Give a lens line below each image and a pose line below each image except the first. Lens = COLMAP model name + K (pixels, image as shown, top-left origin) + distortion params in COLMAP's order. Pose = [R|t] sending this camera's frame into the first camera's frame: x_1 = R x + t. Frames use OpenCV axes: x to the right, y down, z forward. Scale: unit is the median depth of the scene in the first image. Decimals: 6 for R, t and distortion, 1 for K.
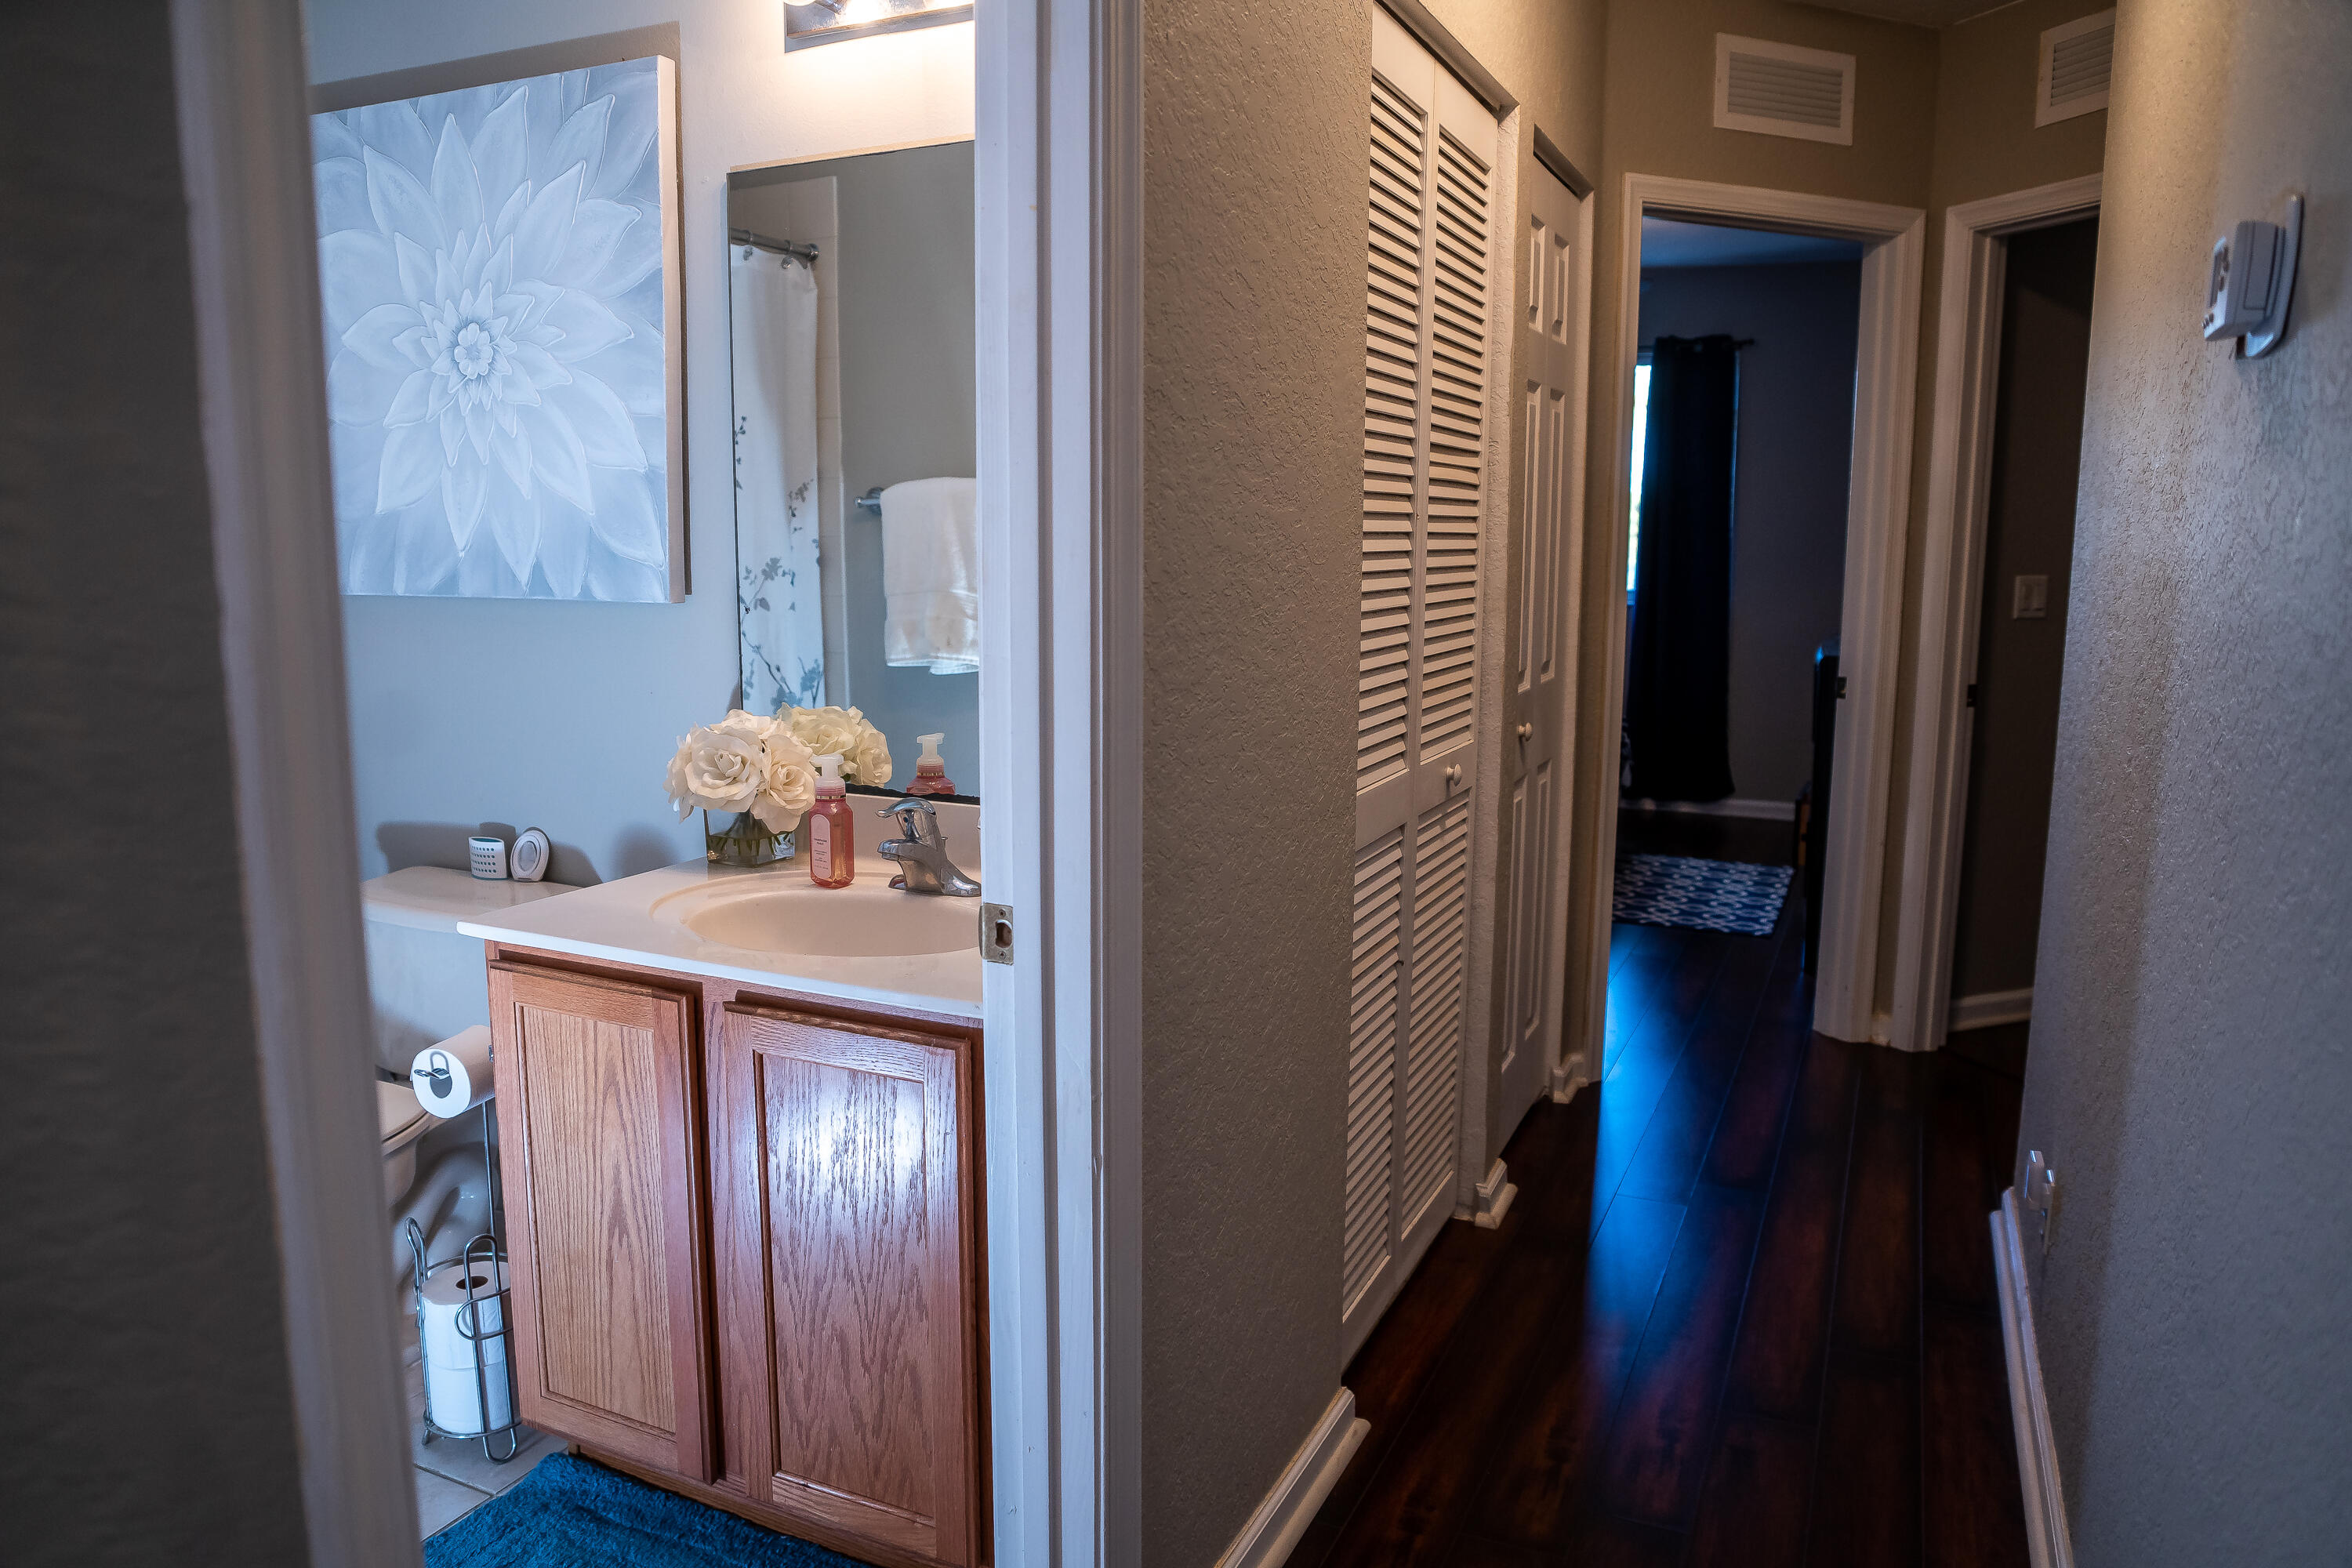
lens RADIAL K [[1591.3, 0, 1170.4], [0, 1591.3, 806.8], [0, 0, 1]] dist [-0.123329, 0.108876]
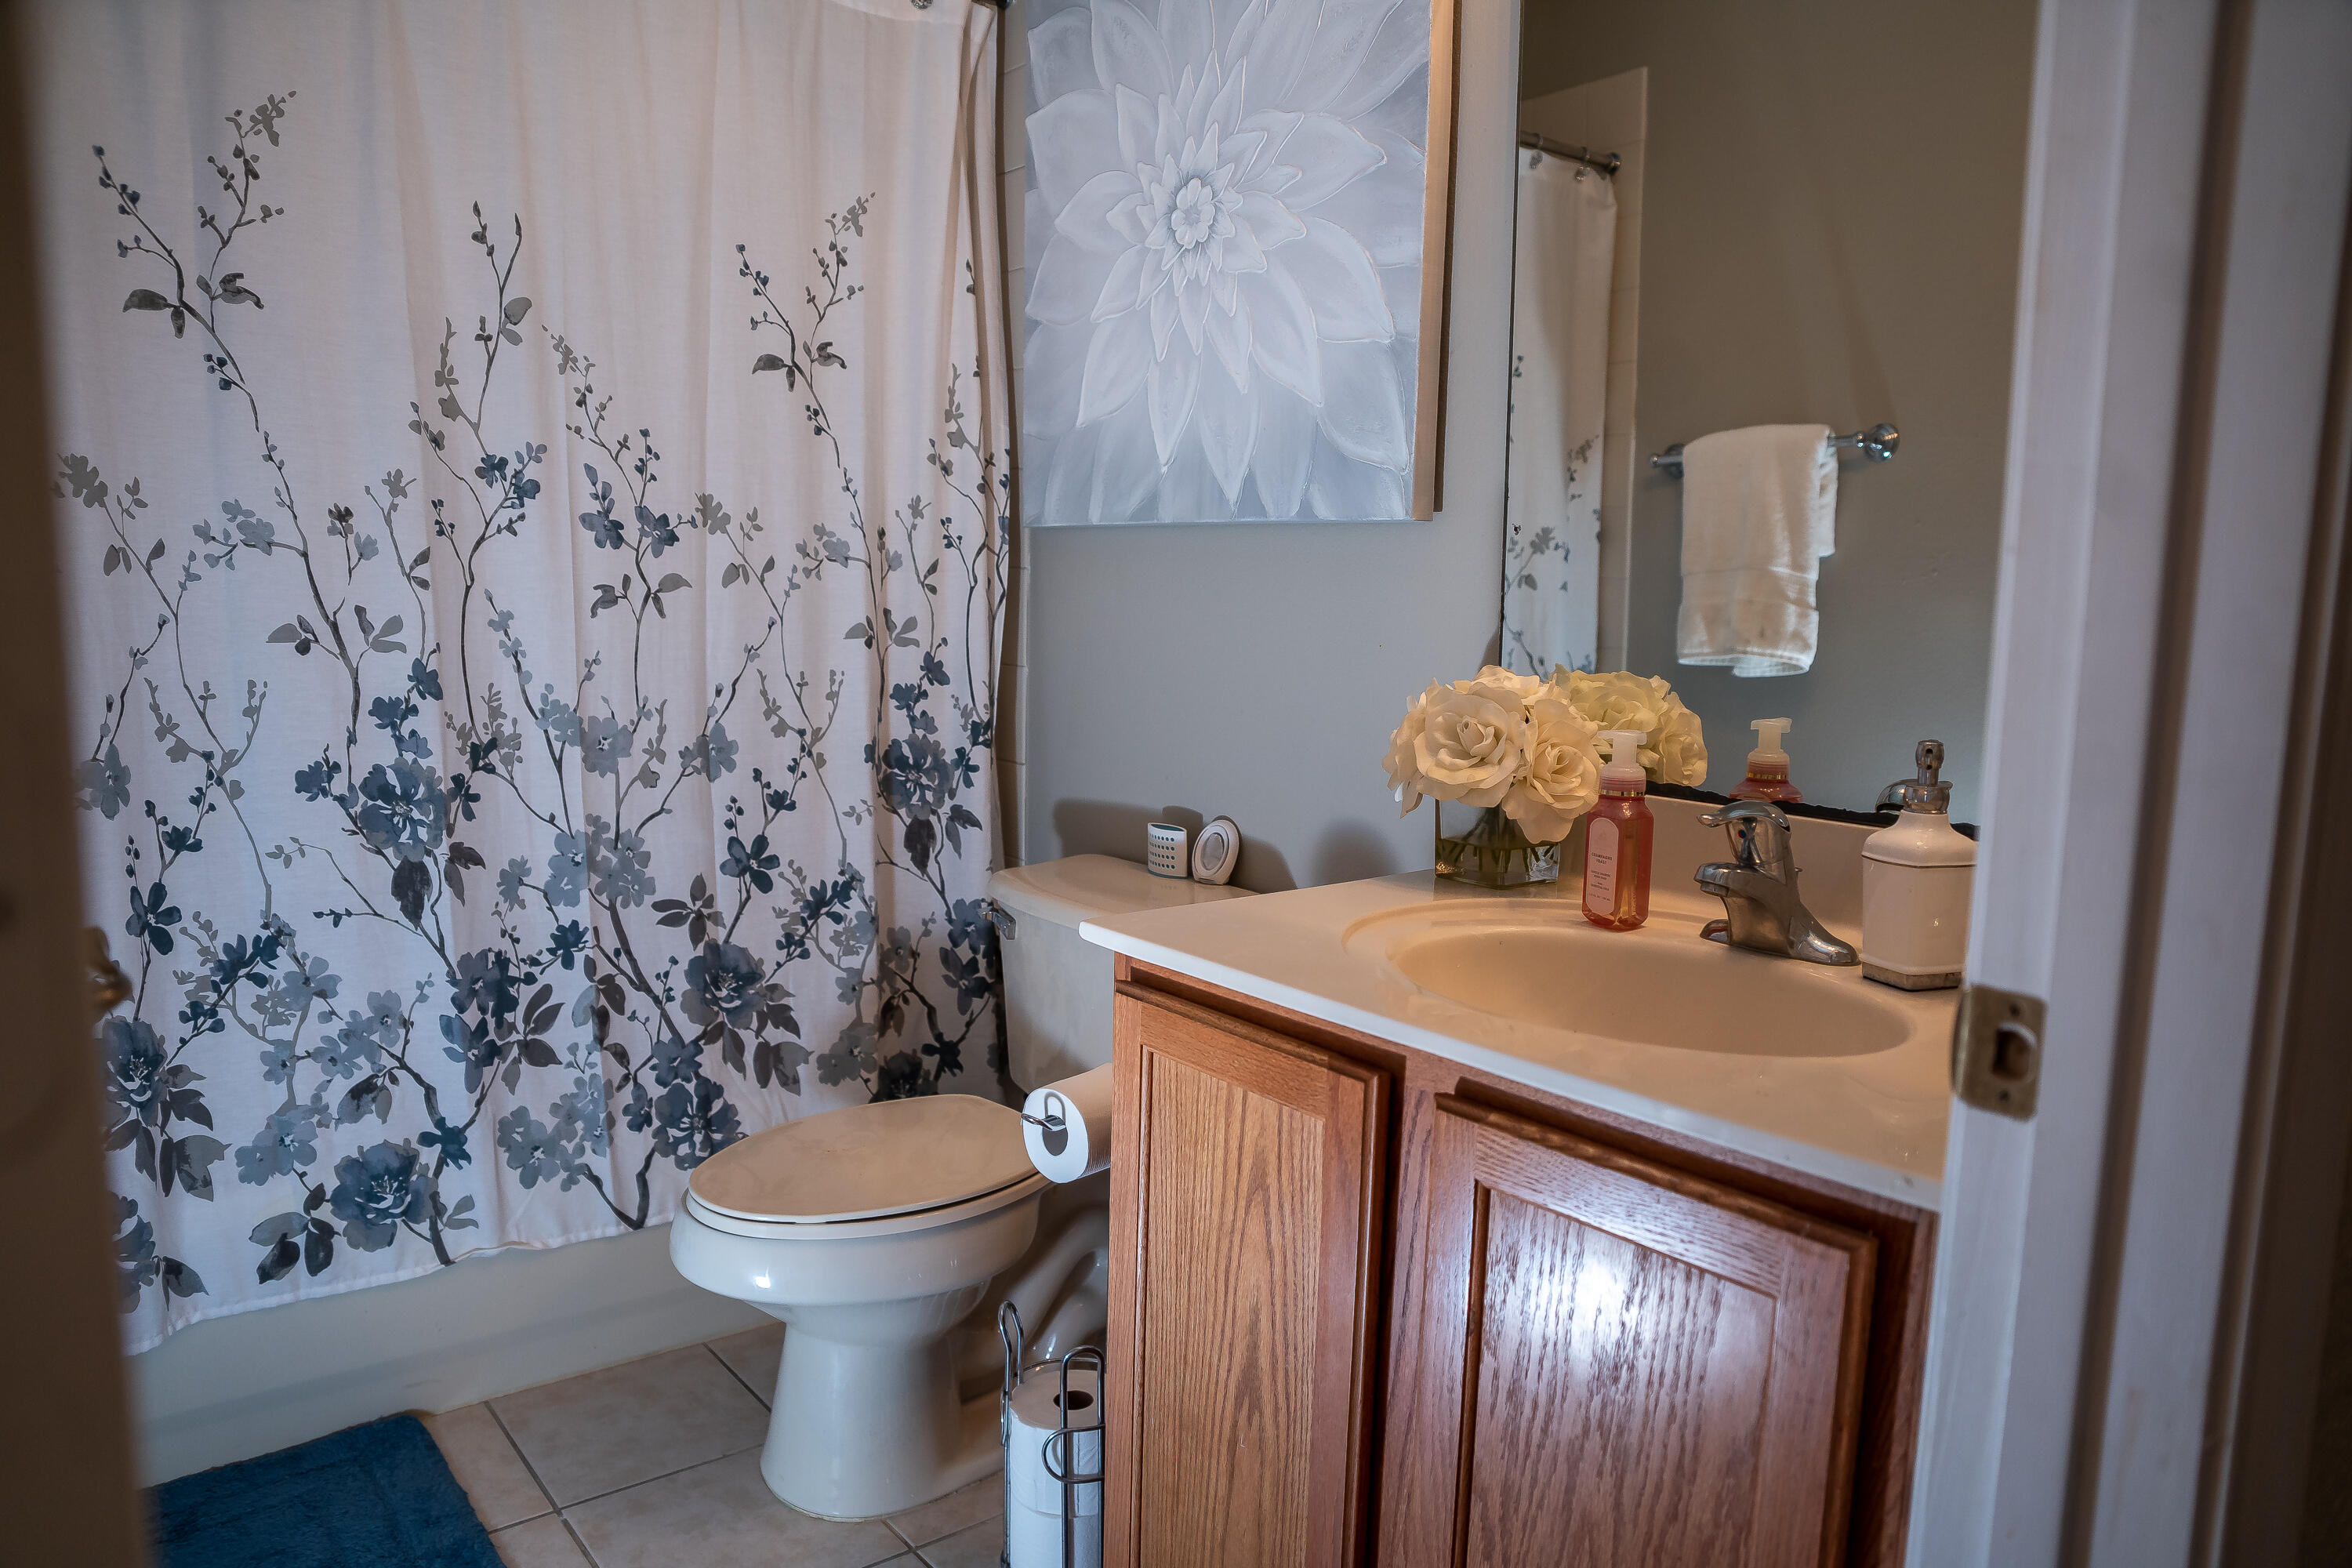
lens RADIAL K [[1591.3, 0, 1170.4], [0, 1591.3, 806.8], [0, 0, 1]] dist [-0.123329, 0.108876]
pose [[0.893150, 0.071638, -0.444017, -0.087867], [-0.084418, 0.996389, -0.009052, 0.021144], [0.441765, 0.045568, 0.895973, 0.315100]]
